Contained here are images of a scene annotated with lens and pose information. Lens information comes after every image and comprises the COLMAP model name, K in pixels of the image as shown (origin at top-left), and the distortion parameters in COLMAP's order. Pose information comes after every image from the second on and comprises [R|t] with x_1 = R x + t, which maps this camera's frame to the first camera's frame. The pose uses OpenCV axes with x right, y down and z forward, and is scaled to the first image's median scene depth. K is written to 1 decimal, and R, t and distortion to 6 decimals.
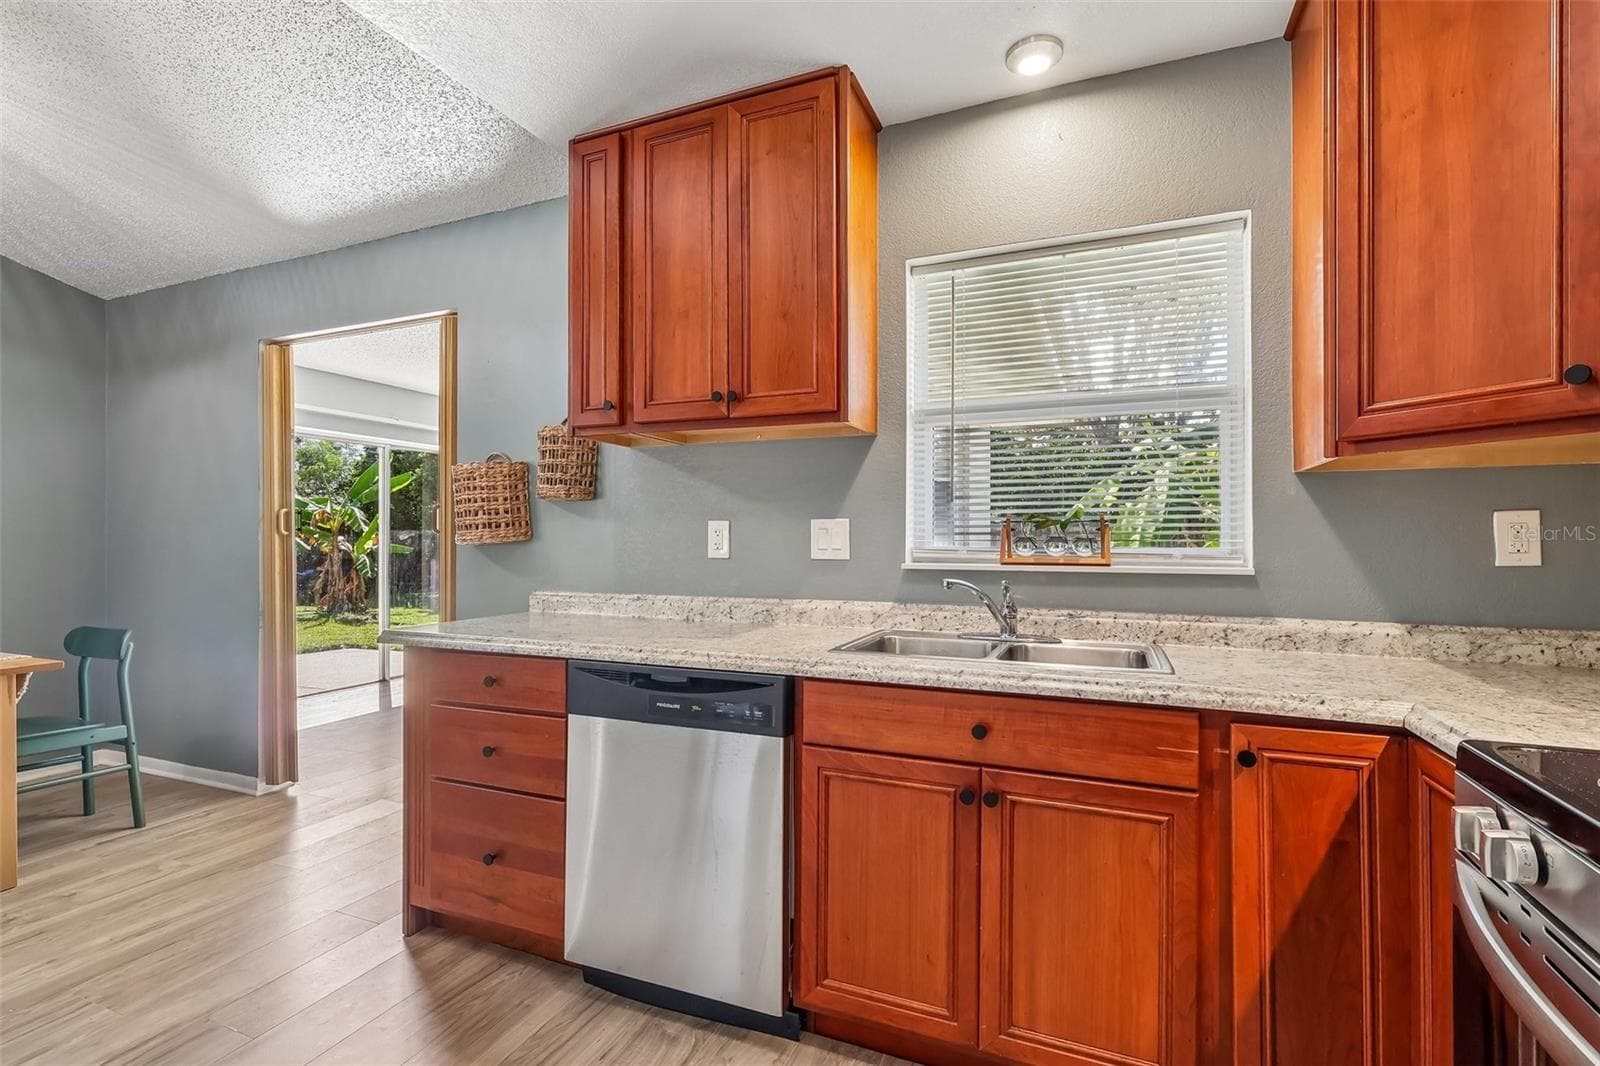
lens RADIAL K [[749.2, 0, 800.9], [0, 749.2, 533.3], [0, 0, 1]] dist [0.005741, 0.000726]
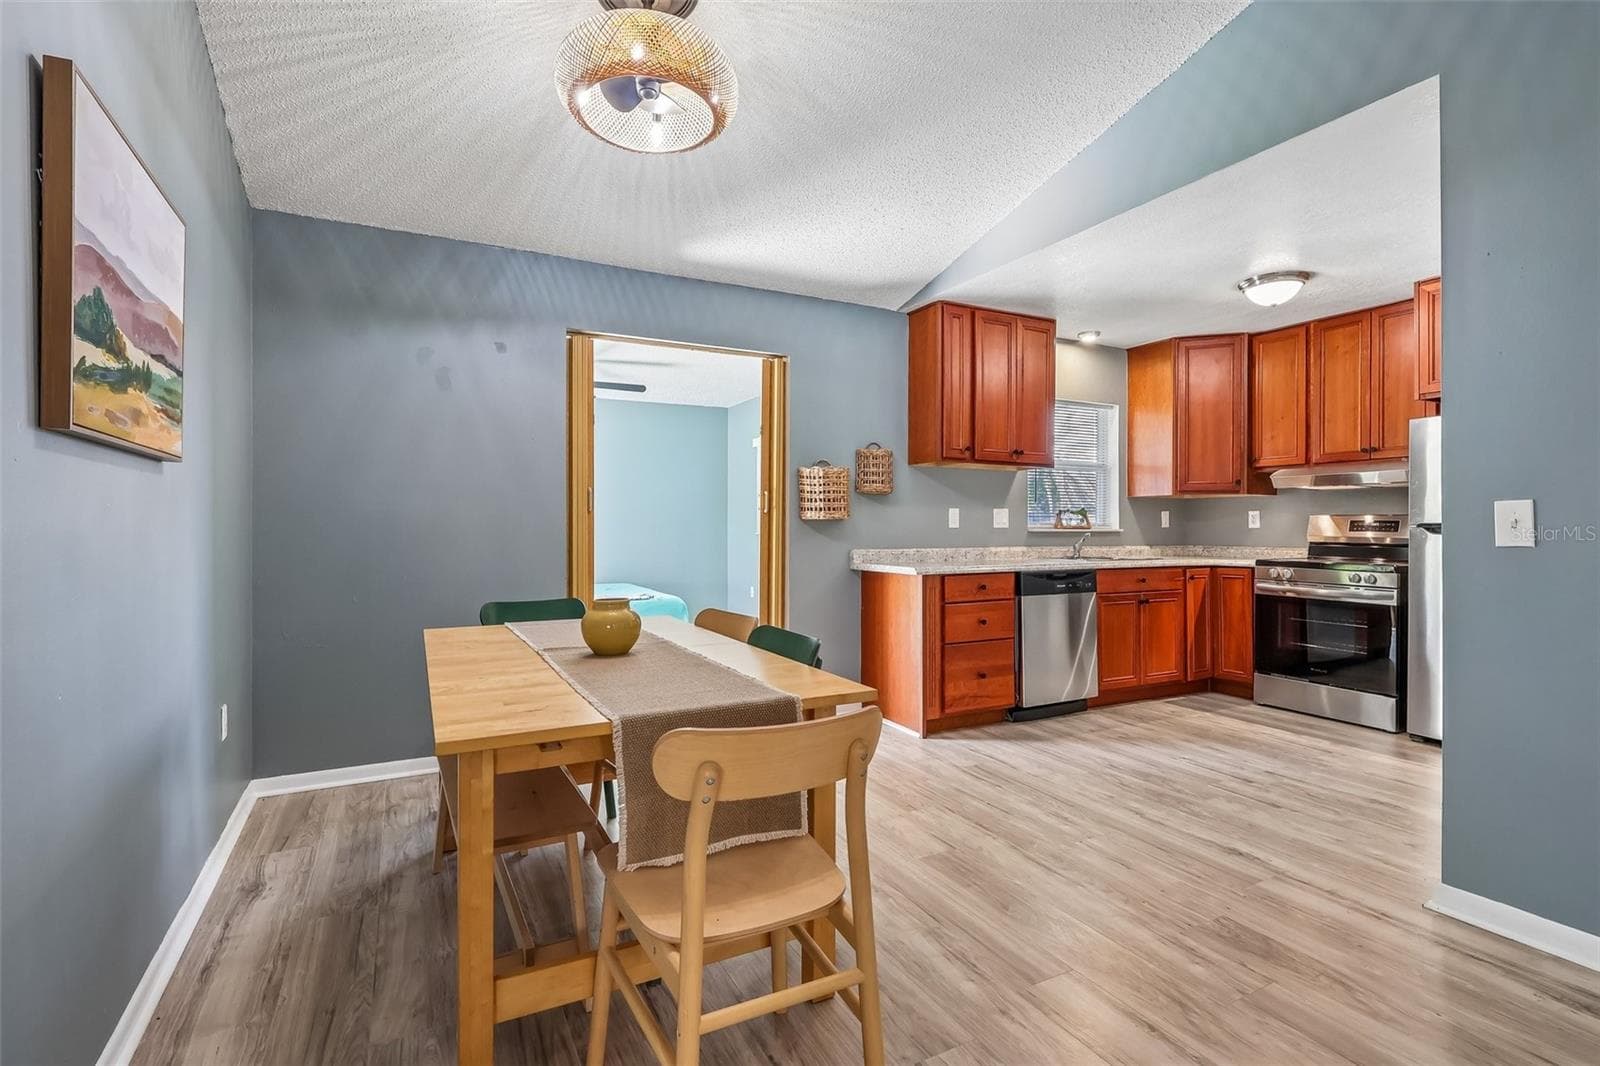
lens RADIAL K [[749.2, 0, 806.3], [0, 749.2, 528.4], [0, 0, 1]] dist [0.005741, 0.000726]
pose [[0.625985, 0.000109, 0.779835, -1.955567], [-0.005522, 0.999976, 0.004293, 0.030486], [-0.779816, -0.006993, 0.625970, 0.103079]]
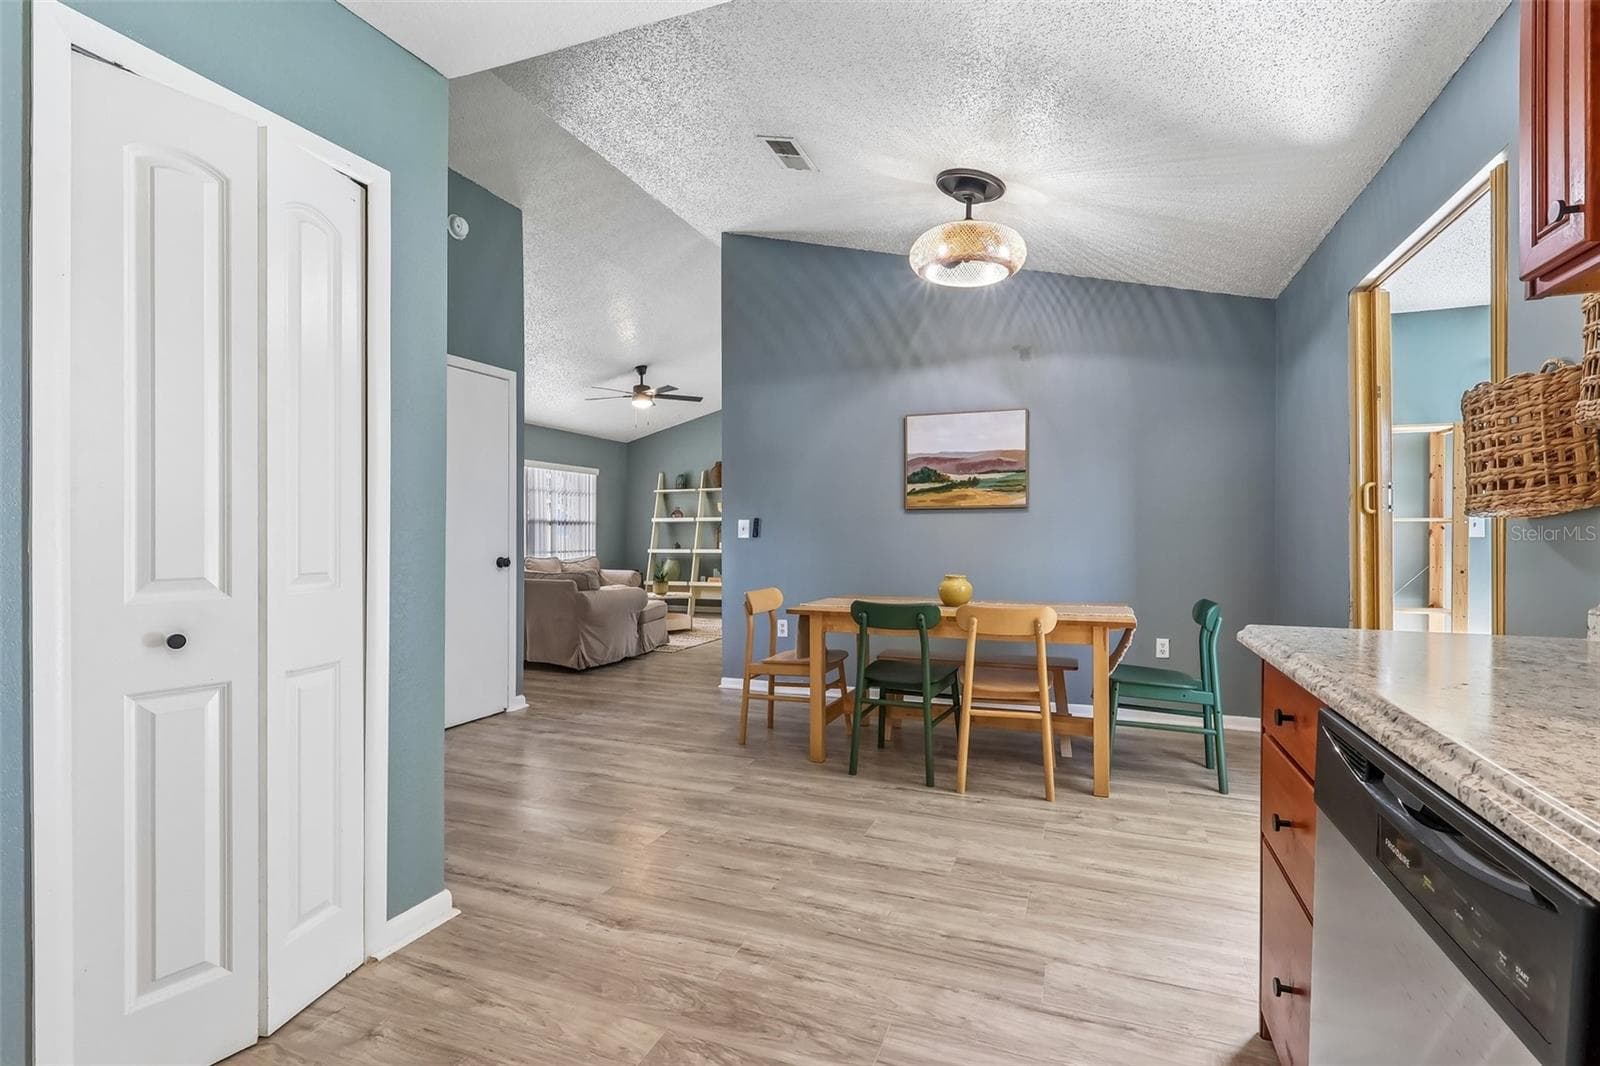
lens RADIAL K [[749.2, 0, 797.9], [0, 749.2, 530.6], [0, 0, 1]] dist [0.005741, 0.000726]
pose [[0.024536, -0.003380, -0.999693, 0.202581], [0.004982, 0.999982, -0.003259, 0.029948], [0.999687, -0.004900, 0.024553, 0.487014]]
